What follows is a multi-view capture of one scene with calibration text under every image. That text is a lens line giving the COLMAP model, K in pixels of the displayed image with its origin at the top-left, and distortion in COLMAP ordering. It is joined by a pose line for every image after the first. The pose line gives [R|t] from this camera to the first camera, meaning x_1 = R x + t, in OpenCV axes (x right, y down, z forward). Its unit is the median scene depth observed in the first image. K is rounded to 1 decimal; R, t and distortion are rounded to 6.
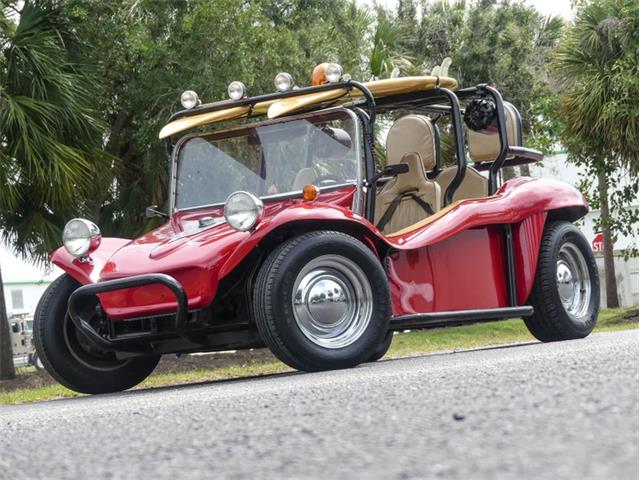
lens RADIAL K [[2093.6, 0, 320.0], [0, 2093.6, 240.0], [0, 0, 1]] dist [-0.002220, 1.414841]
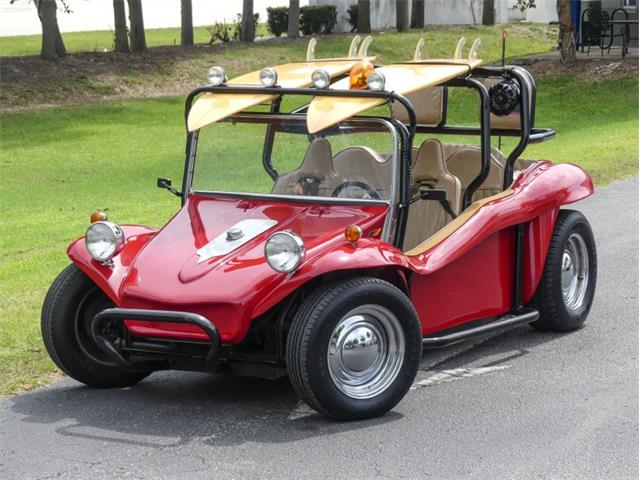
lens RADIAL K [[2093.6, 0, 320.0], [0, 2093.6, 240.0], [0, 0, 1]] dist [-0.002220, 1.414841]
pose [[0.992096, 0.090737, 0.086671, -0.091219], [-0.104559, 0.979667, 0.171233, -0.162318], [-0.069372, -0.178942, 0.981411, 0.044754]]
